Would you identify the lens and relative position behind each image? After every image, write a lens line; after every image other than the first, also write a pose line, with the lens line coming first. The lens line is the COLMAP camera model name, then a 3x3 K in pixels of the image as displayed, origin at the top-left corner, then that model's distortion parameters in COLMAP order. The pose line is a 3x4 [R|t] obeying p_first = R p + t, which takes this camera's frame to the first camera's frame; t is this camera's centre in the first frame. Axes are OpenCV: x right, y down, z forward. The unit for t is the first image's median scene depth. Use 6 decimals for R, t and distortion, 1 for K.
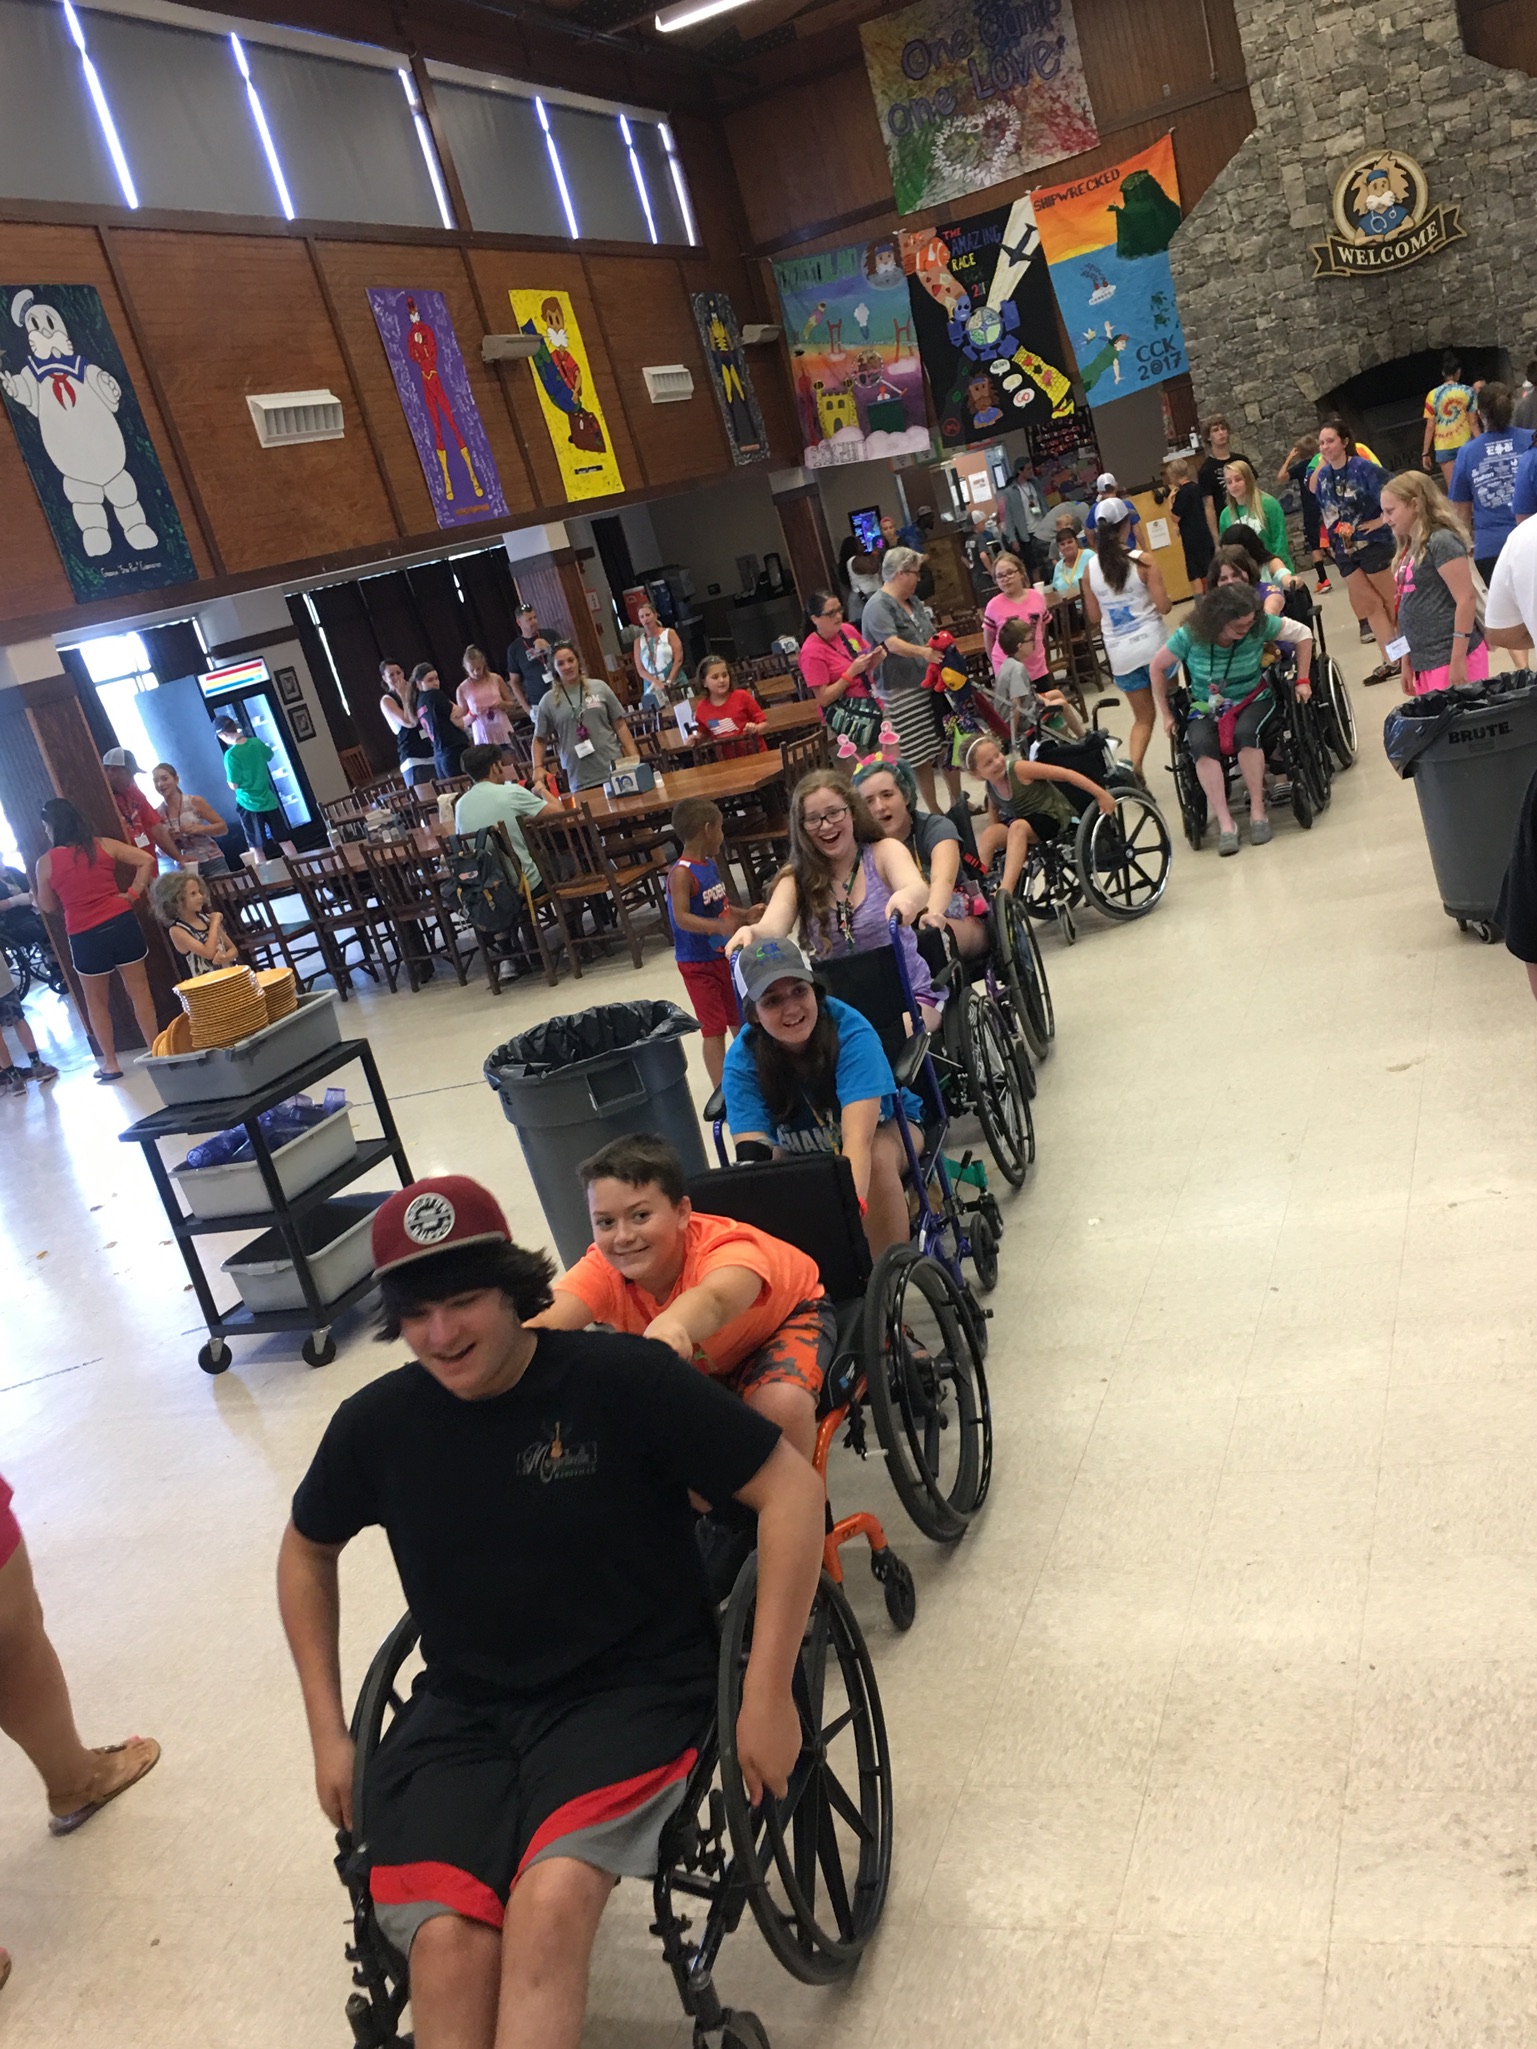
lens RADIAL K [[1917.1, 0, 839.7], [0, 1917.1, 1013.1], [0, 0, 1]] dist [0.045614, 0.000000]
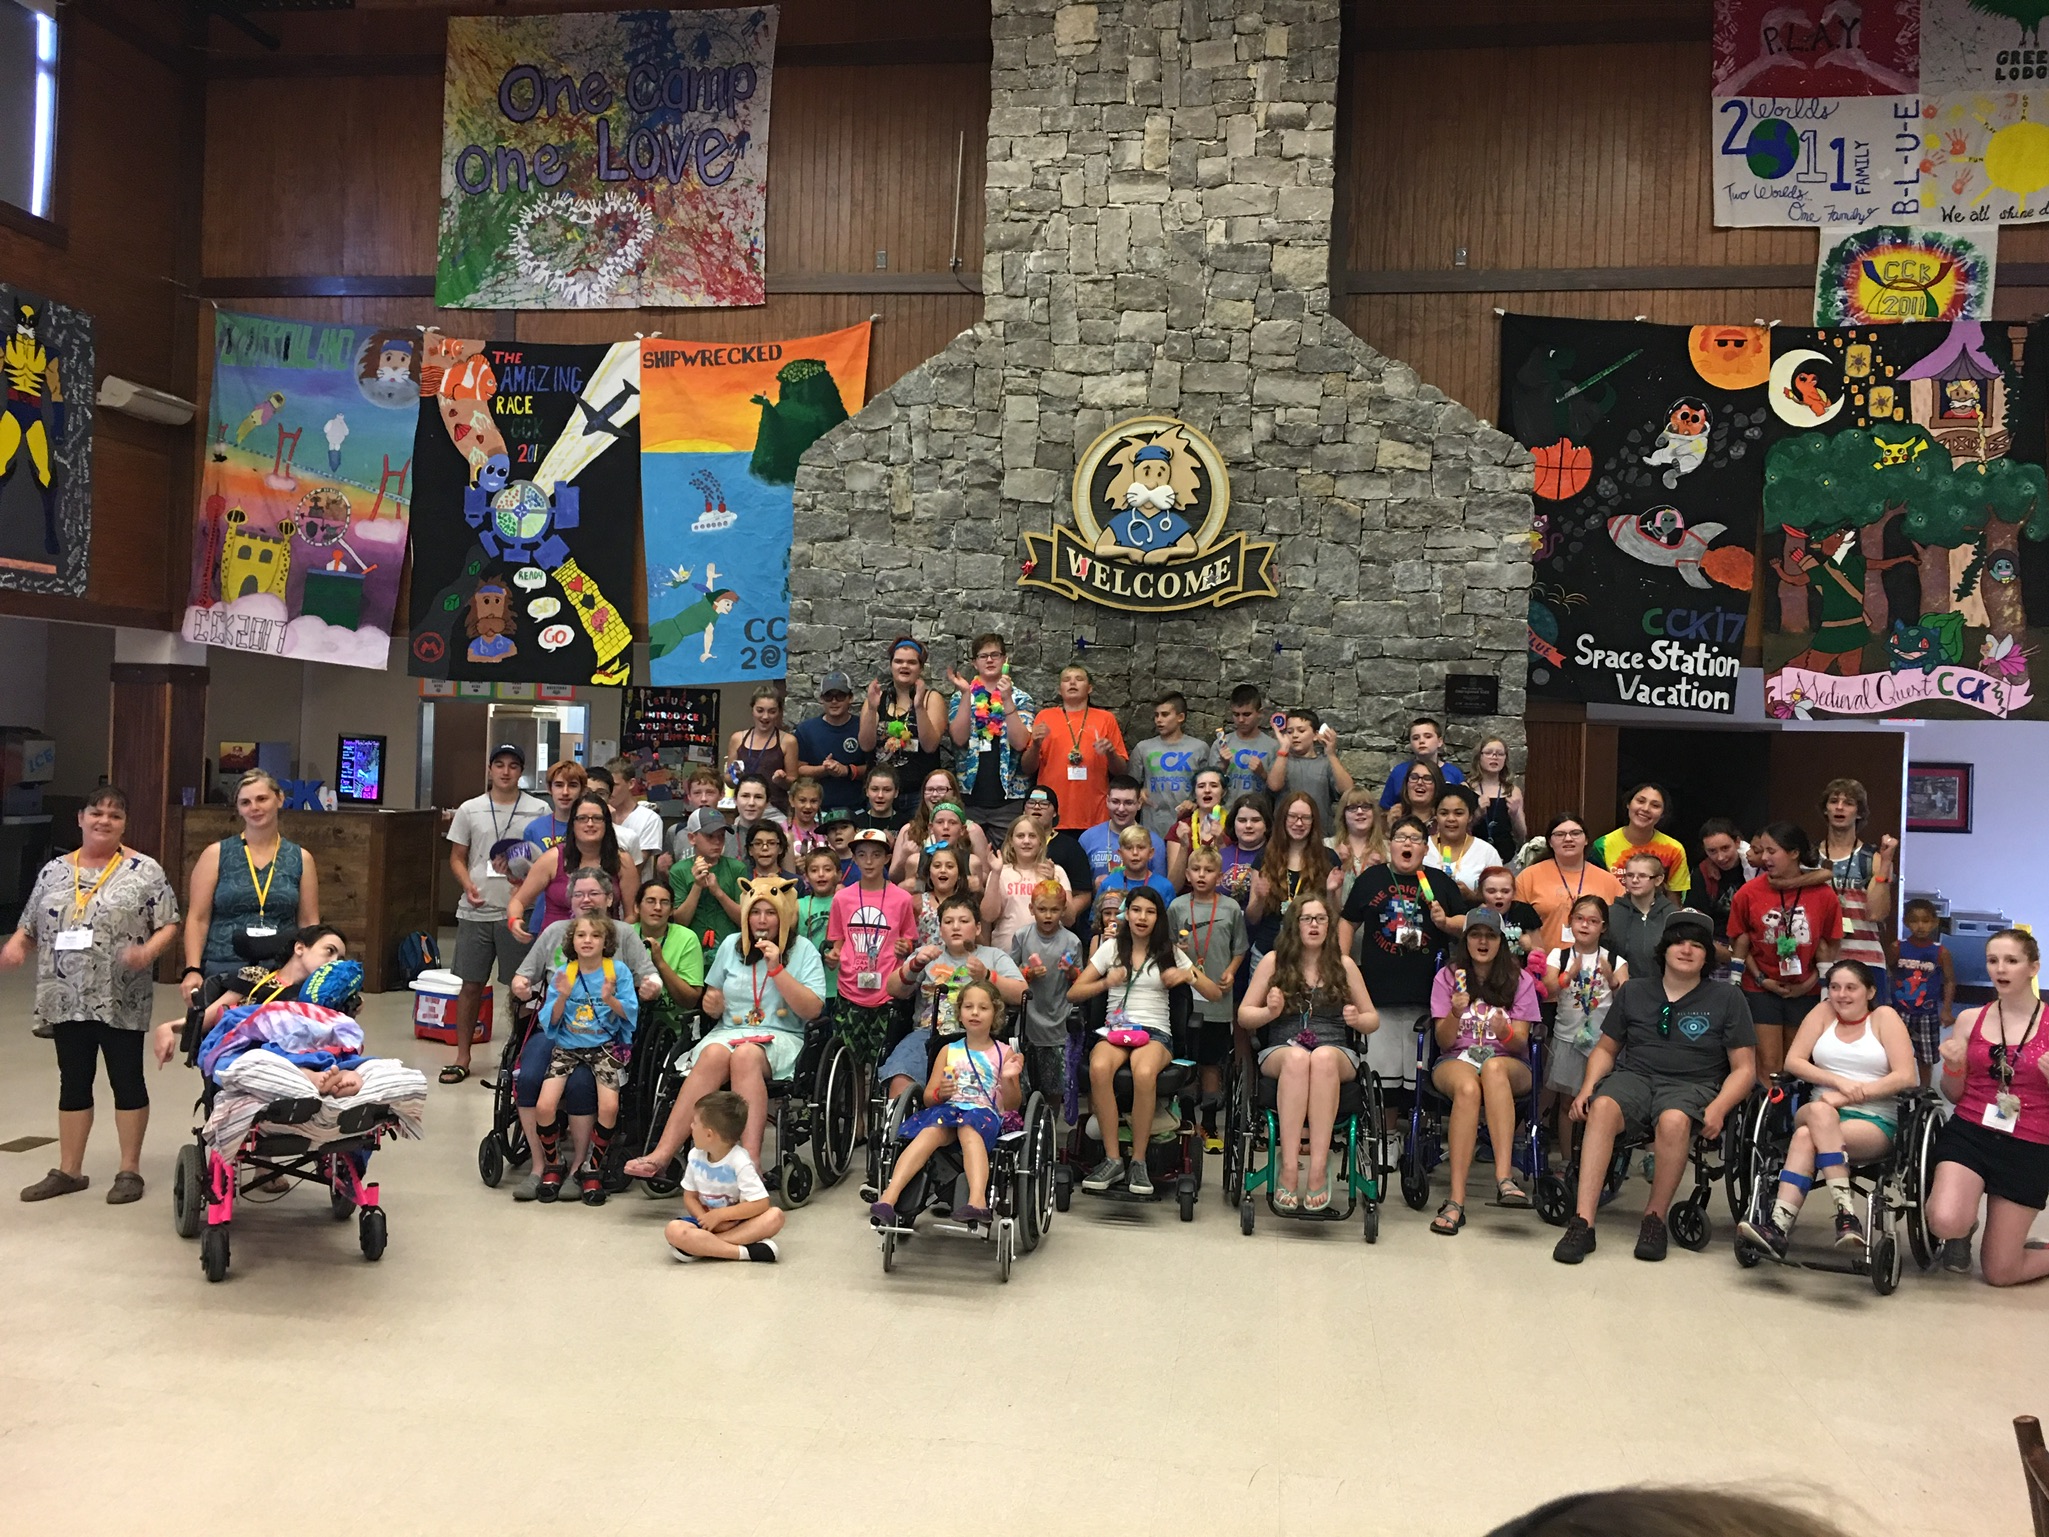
lens RADIAL K [[1748.1, 0, 1025.0], [0, 1748.1, 765.5], [0, 0, 1]] dist [0.064330, -0.003646]
pose [[0.939637, 0.290462, 0.180872, 0.153374], [-0.231125, 0.928555, -0.290461, -0.164327], [-0.252317, 0.231124, 0.939637, 0.478681]]
